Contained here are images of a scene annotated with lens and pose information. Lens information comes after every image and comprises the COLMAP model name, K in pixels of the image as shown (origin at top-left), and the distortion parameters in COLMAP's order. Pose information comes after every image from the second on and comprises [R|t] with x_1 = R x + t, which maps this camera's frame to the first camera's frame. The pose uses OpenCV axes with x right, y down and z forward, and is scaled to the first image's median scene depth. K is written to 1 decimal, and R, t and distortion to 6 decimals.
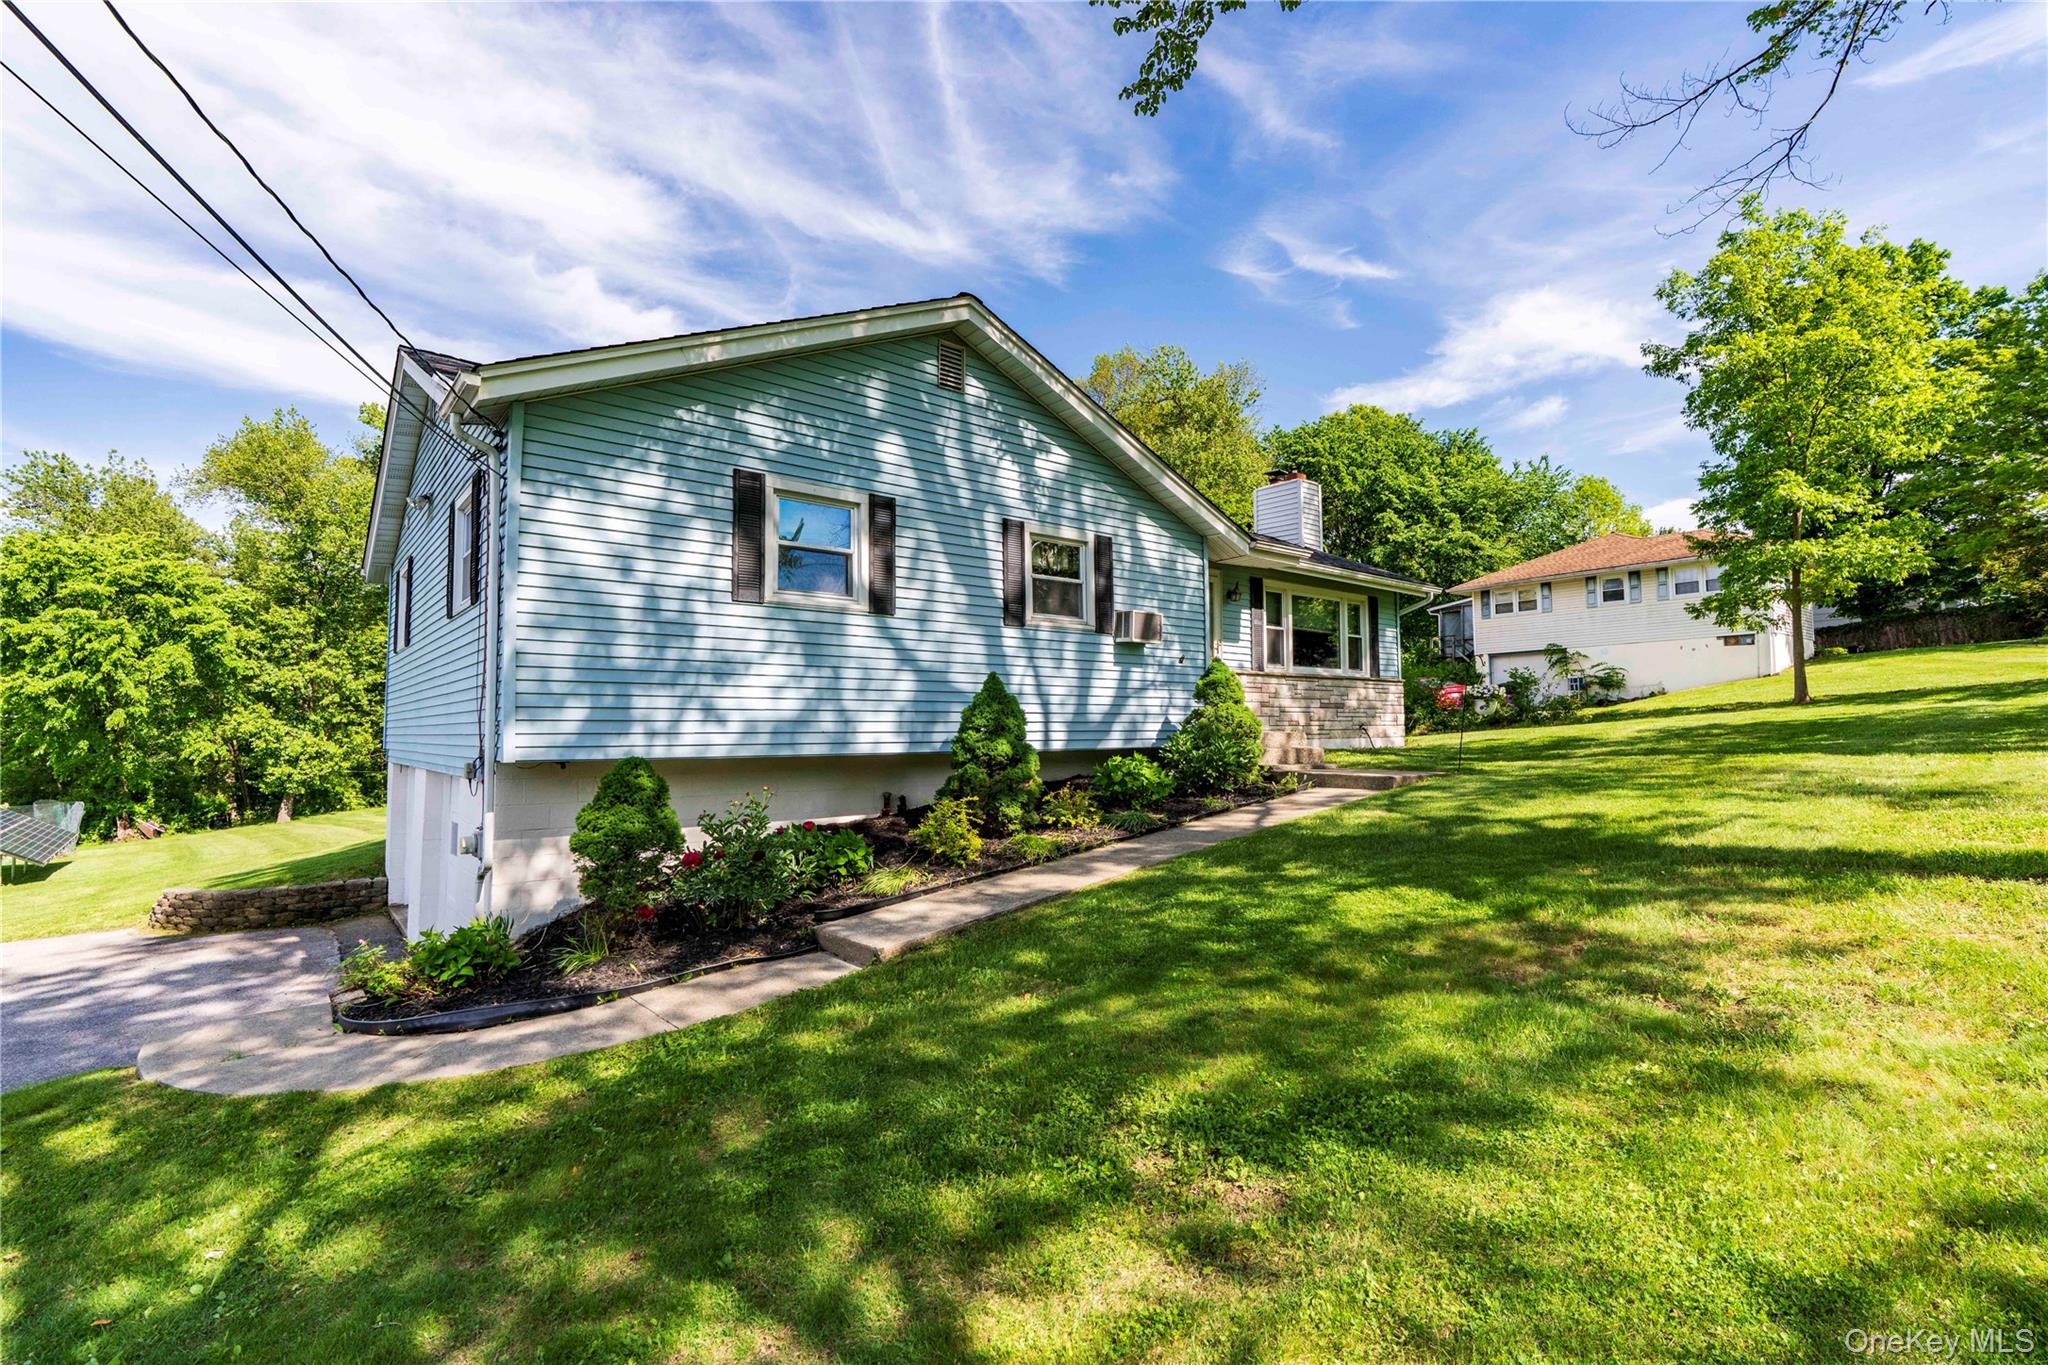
lens RADIAL K [[934.0, 0, 1022.0], [0, 934.0, 693.1], [0, 0, 1]] dist [-0.011553, 0.003776]
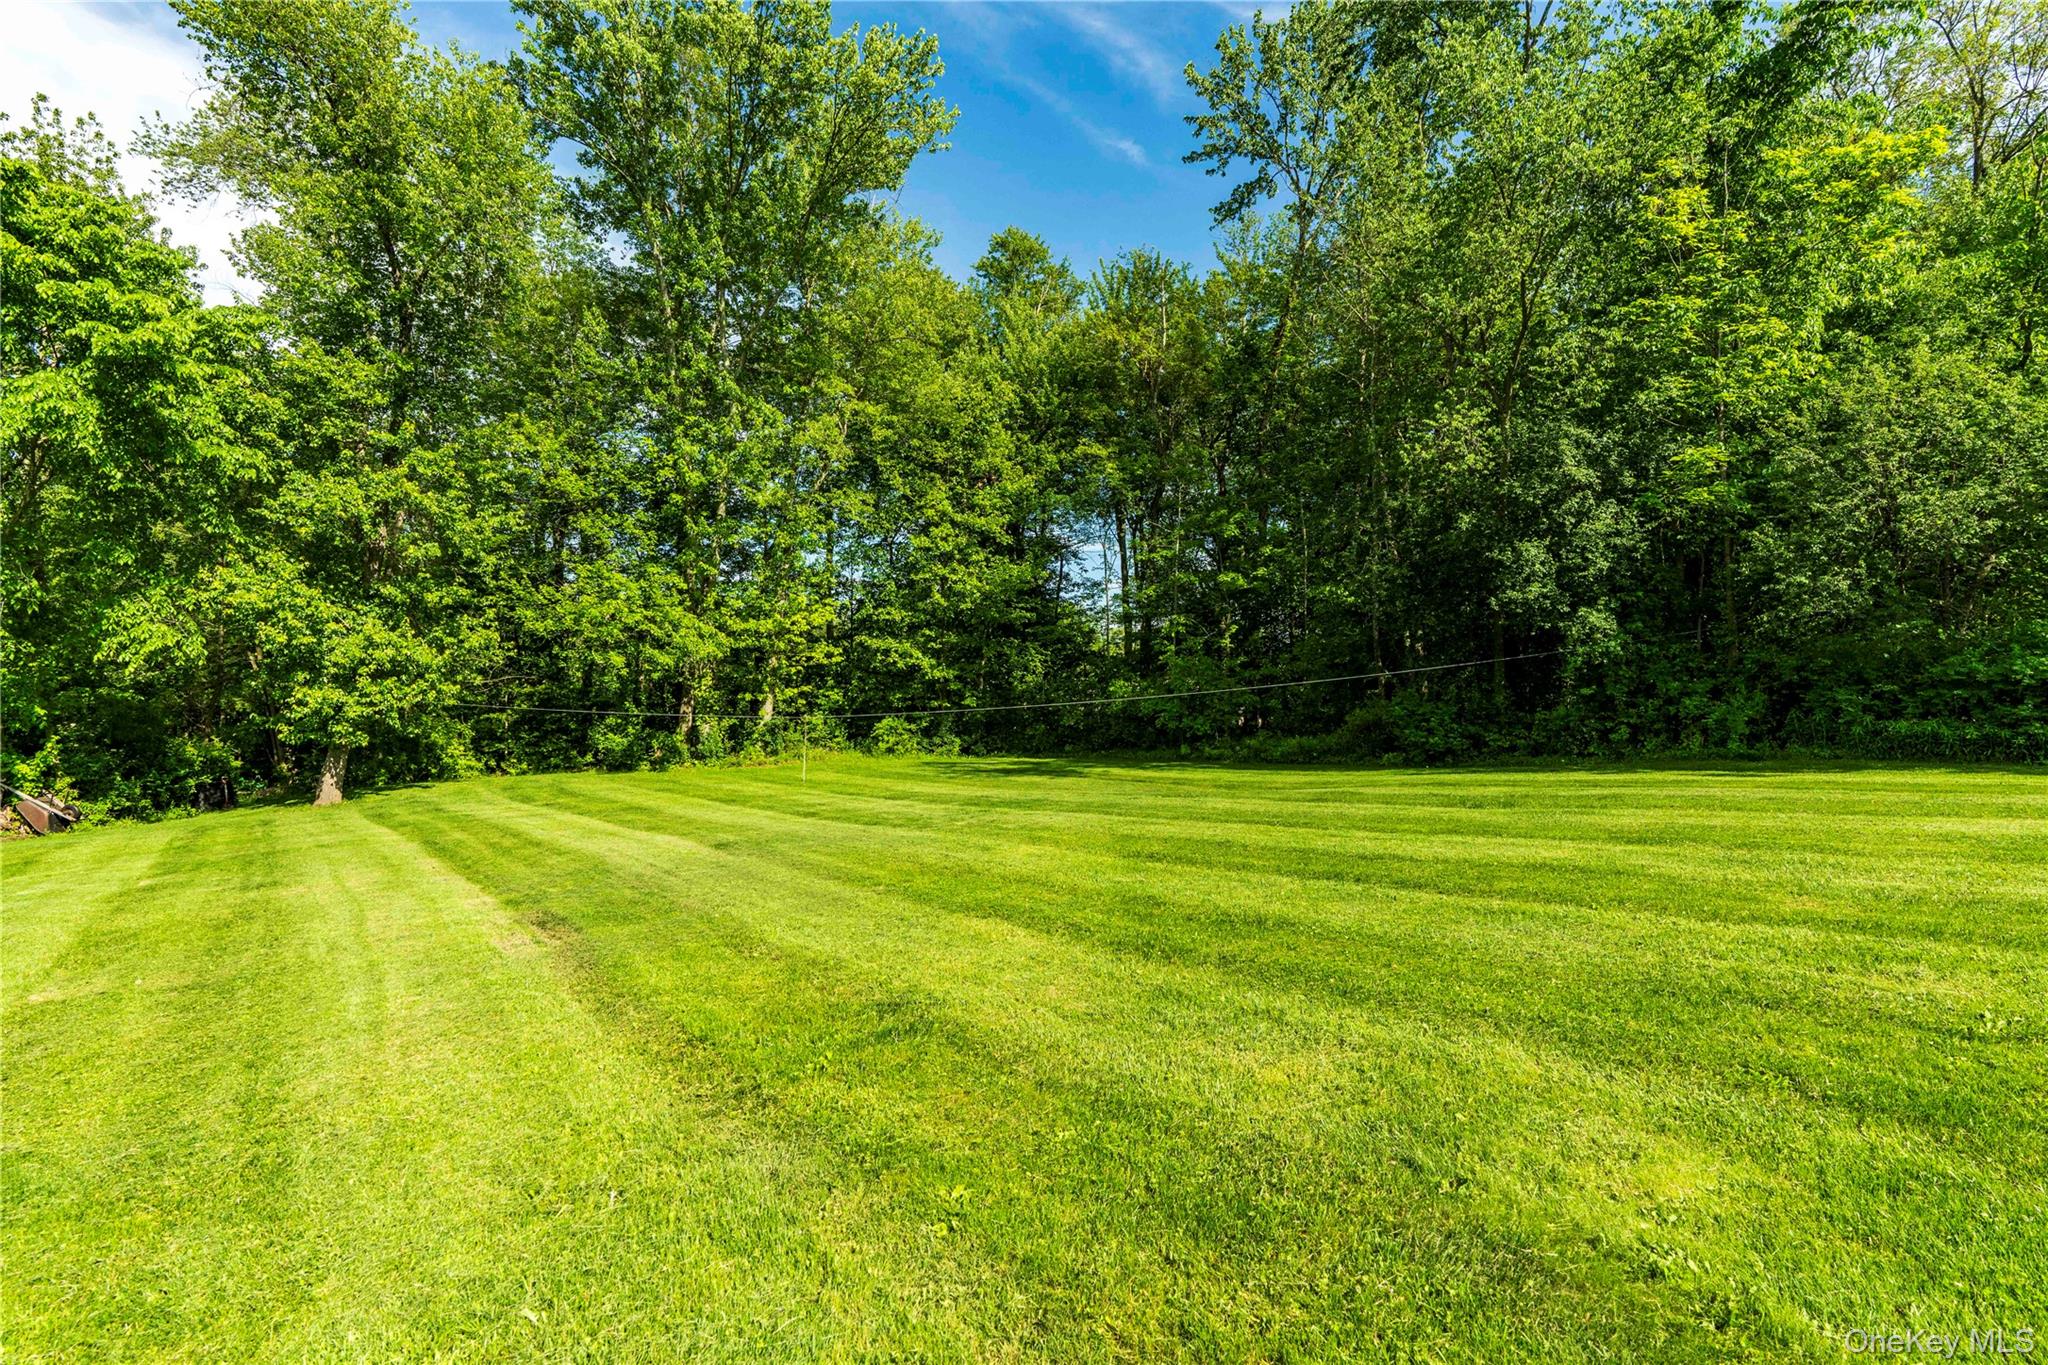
lens RADIAL K [[934.0, 0, 1024.2], [0, 934.0, 684.4], [0, 0, 1]] dist [-0.011553, 0.003776]
pose [[0.997118, 0.022171, -0.072553, -0.399740], [-0.020903, 0.999616, 0.018193, 0.060848], [0.072928, -0.016624, 0.997199, 0.545845]]
